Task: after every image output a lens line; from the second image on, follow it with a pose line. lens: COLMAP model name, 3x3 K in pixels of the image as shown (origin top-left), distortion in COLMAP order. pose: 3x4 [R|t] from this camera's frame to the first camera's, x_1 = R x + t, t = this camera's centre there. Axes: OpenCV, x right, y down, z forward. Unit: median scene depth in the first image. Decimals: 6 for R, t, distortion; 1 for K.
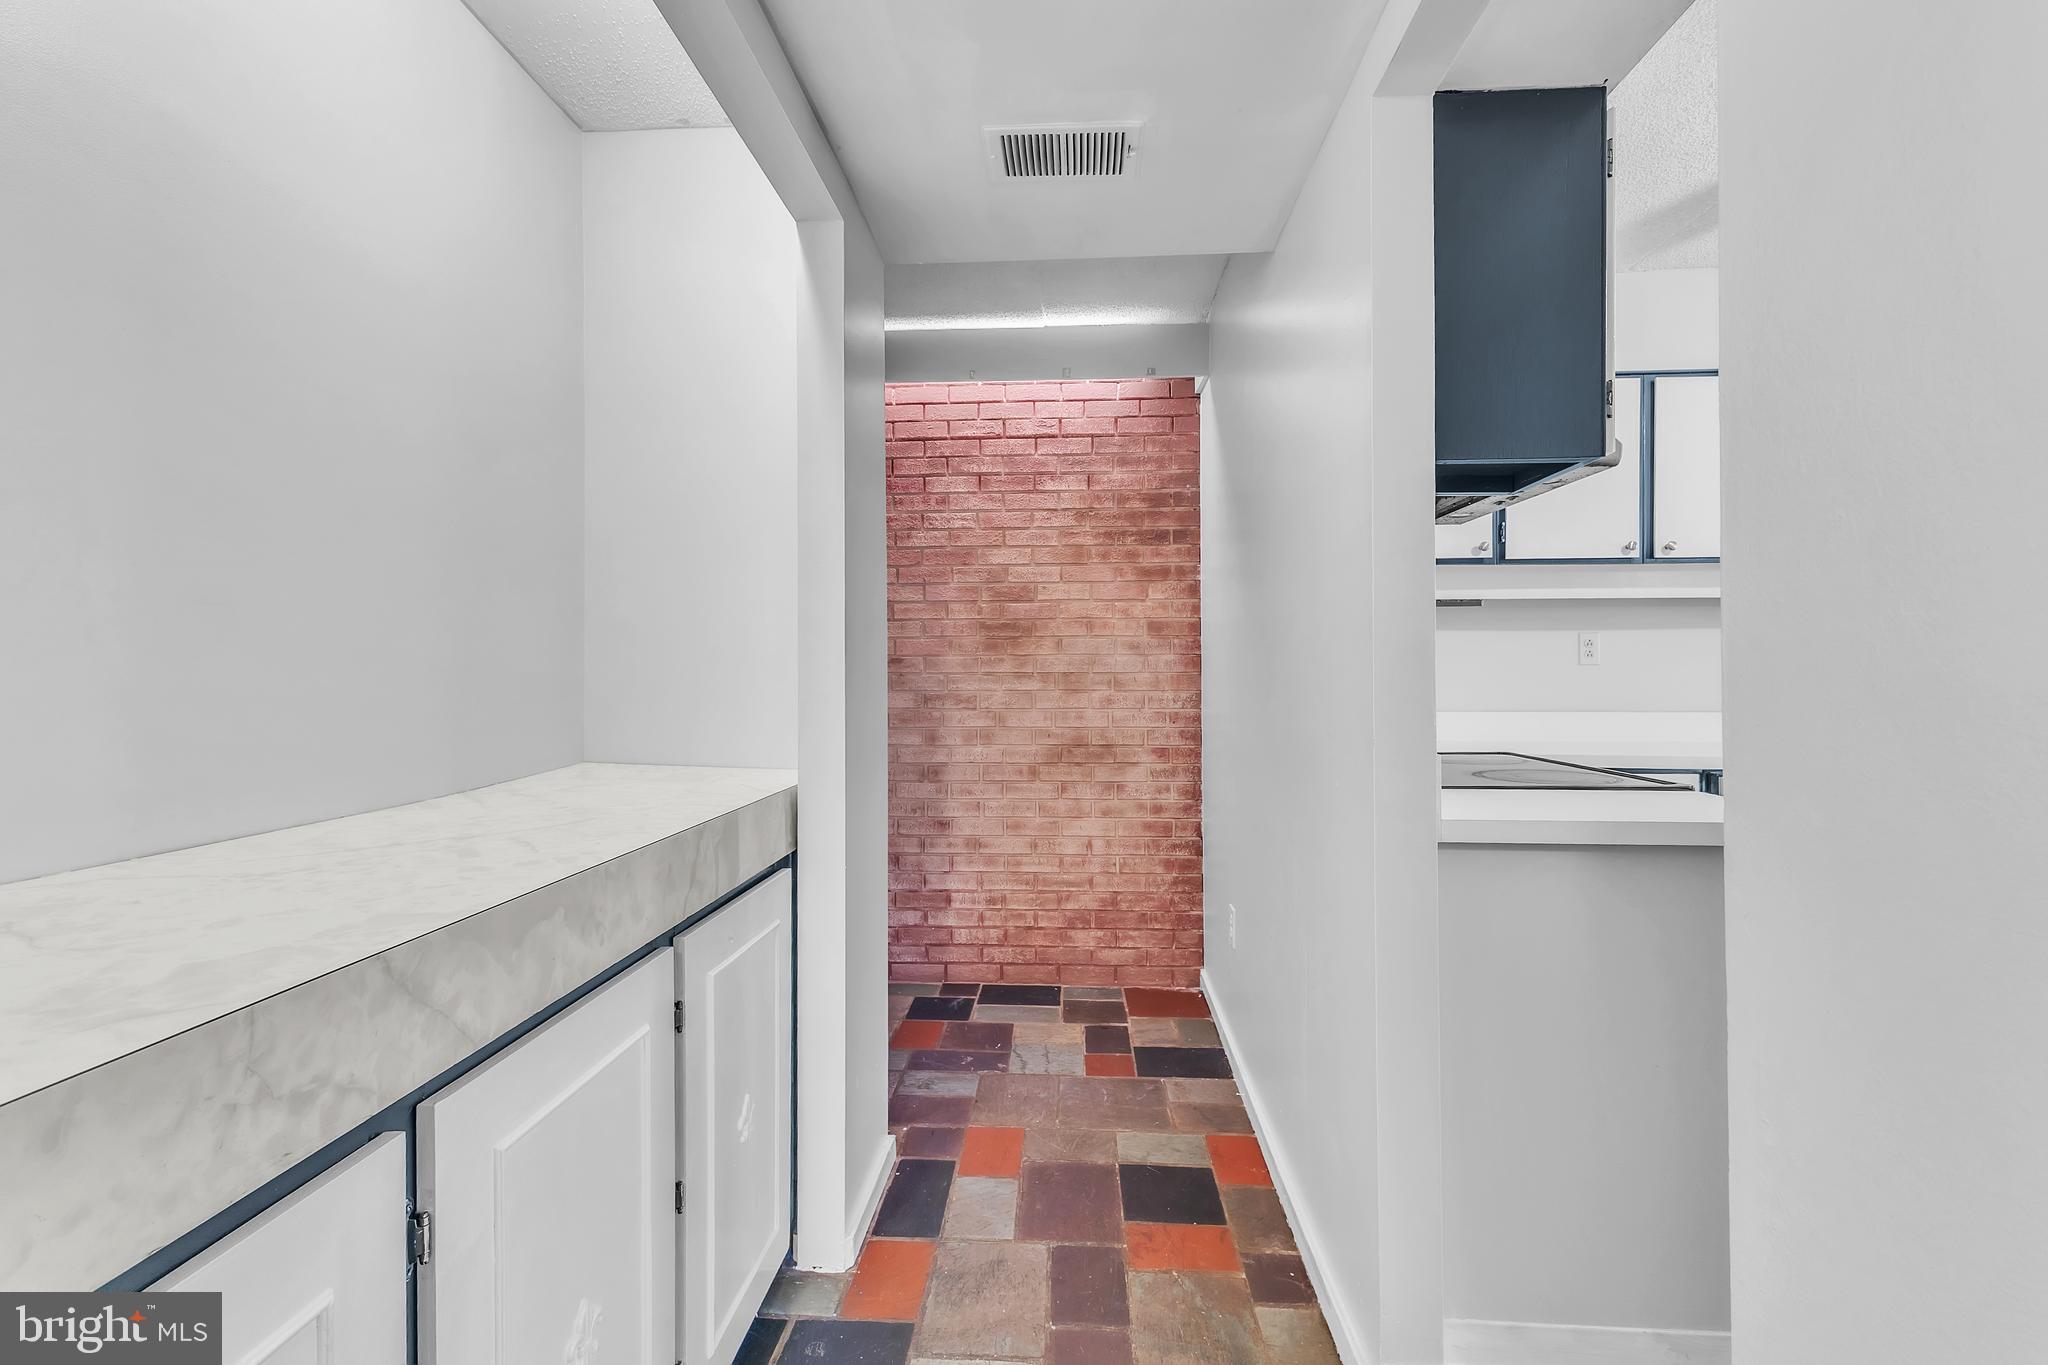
lens RADIAL K [[882.0, 0, 1022.6], [0, 882.0, 662.2], [0, 0, 1]] dist [0.000883, 0.000131]
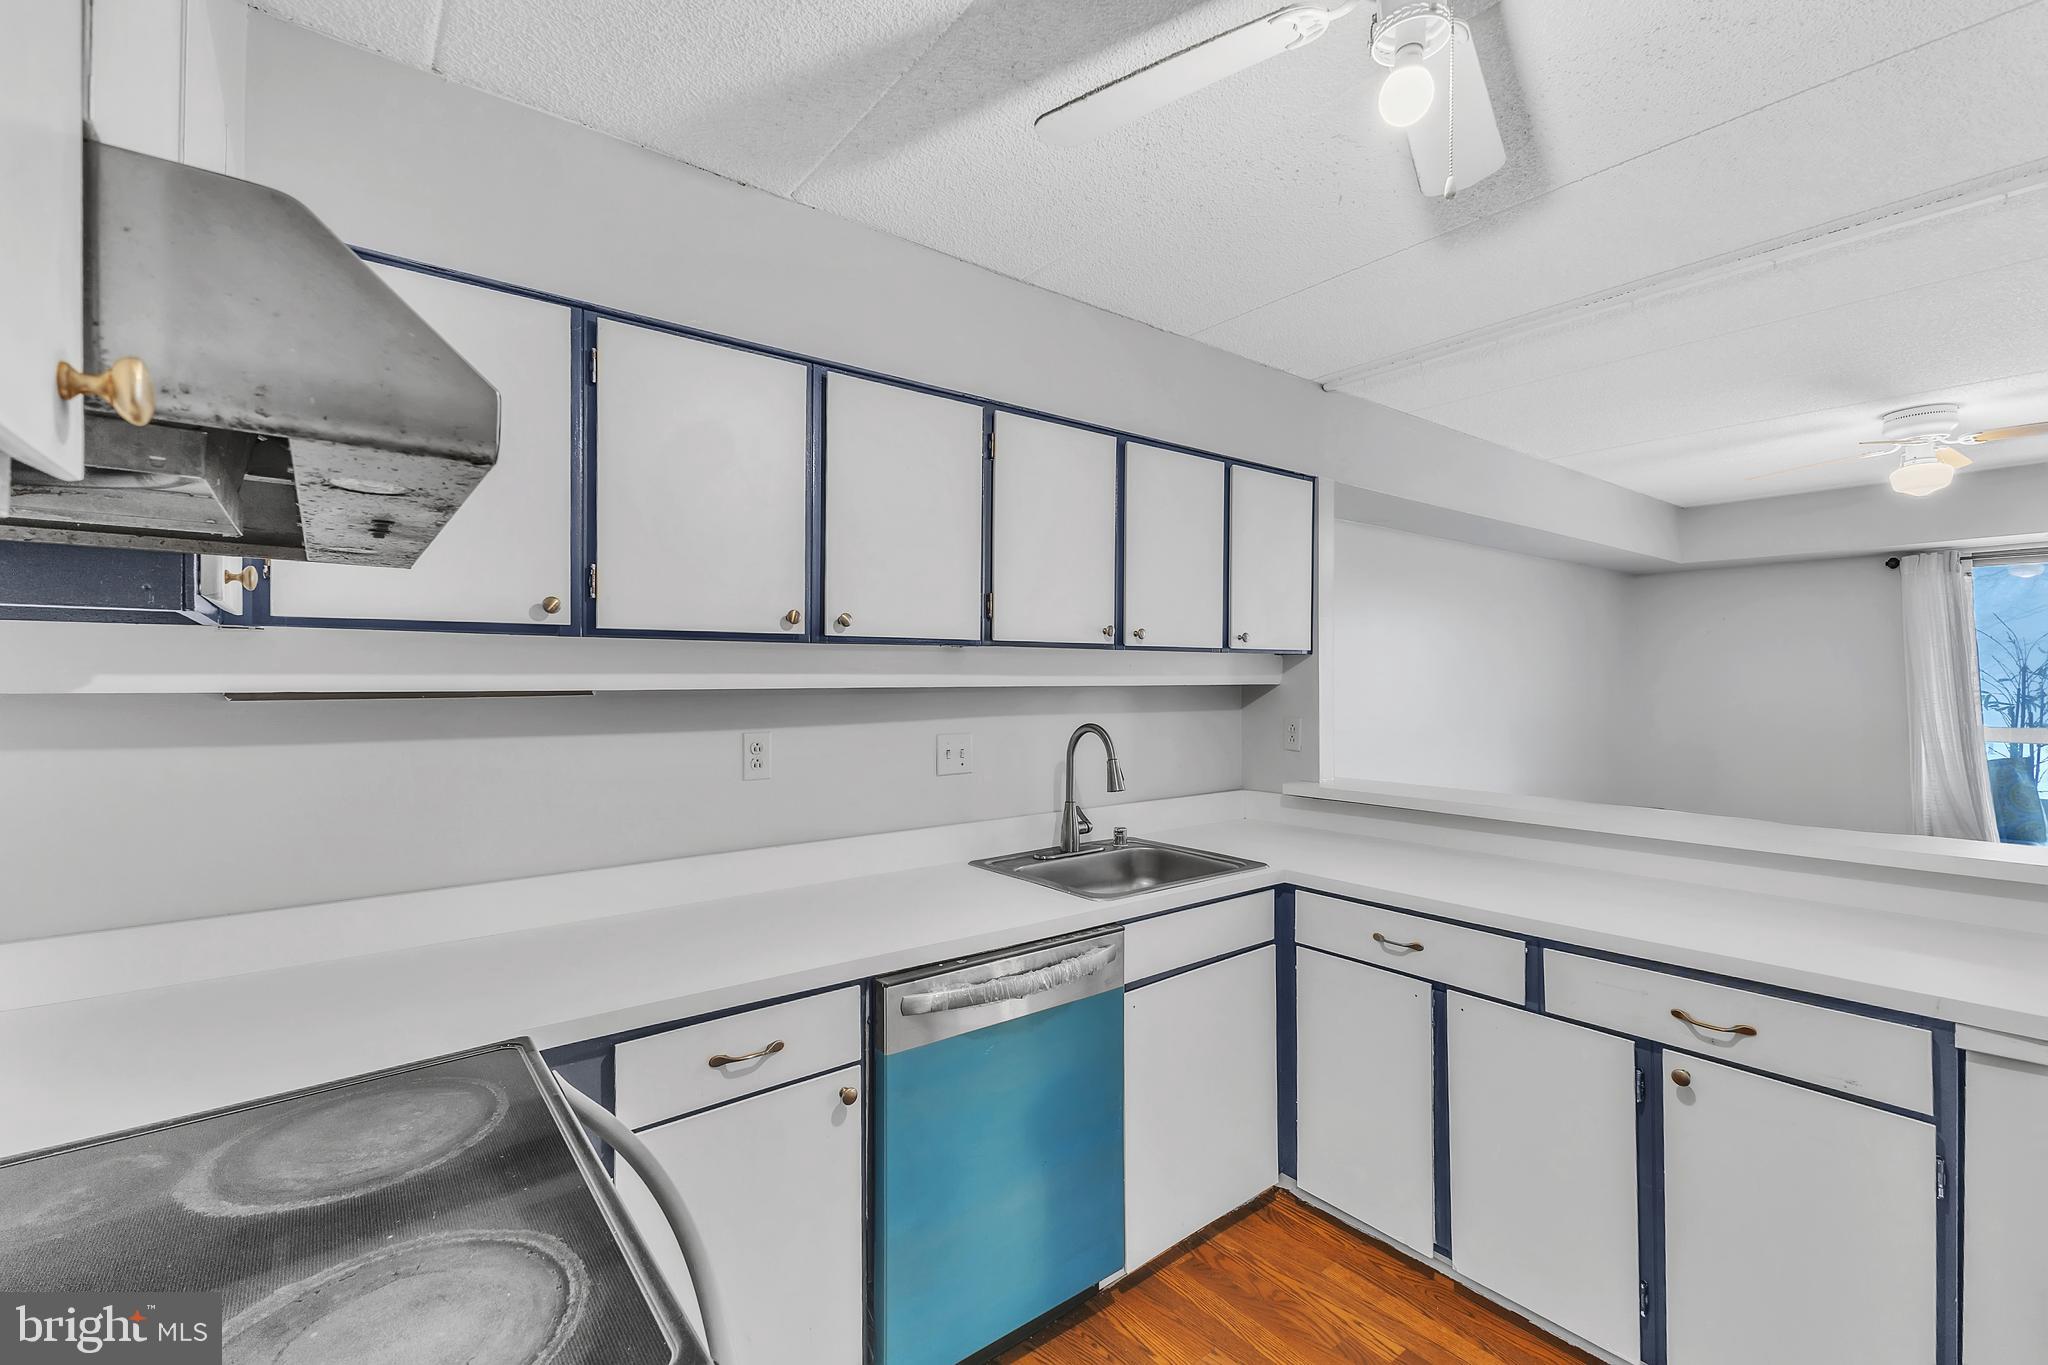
lens RADIAL K [[892.0, 0, 1024.4], [0, 892.0, 672.4], [0, 0, 1]] dist [0.000524, 0.000195]
pose [[0.740758, 0.004947, 0.671754, 0.367239], [-0.006447, 0.999979, -0.000256, -0.090670], [-0.671741, -0.004141, 0.740774, 0.385688]]
